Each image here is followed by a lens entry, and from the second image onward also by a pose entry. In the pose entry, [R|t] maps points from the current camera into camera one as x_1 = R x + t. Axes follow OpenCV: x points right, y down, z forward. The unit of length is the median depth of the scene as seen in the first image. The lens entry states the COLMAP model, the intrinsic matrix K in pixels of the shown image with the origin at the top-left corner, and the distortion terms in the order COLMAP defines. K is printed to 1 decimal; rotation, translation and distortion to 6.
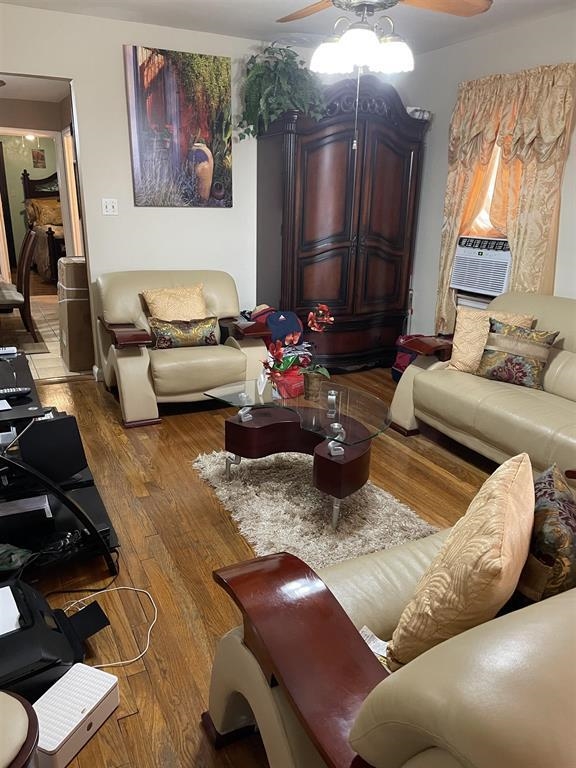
lens RADIAL K [[576.5, 0, 290.0], [0, 576.5, 387.5], [0, 0, 1]] dist [0.059725, -0.079734]
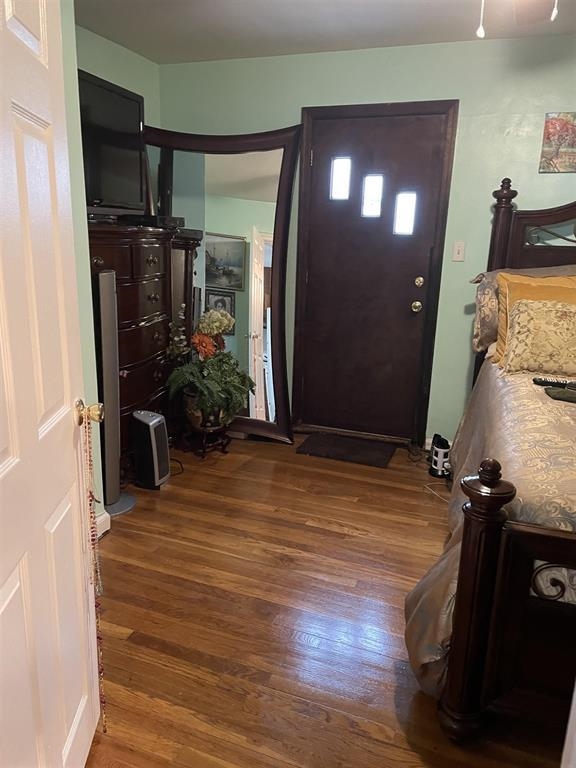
lens RADIAL K [[576.5, 0, 281.9], [0, 576.5, 385.3], [0, 0, 1]] dist [0.059725, -0.079734]
pose [[0.662168, 0.176764, -0.728209, -0.289536], [-0.243210, 0.969869, 0.014270, -0.243154], [0.708789, 0.167659, 0.685207, 0.724157]]
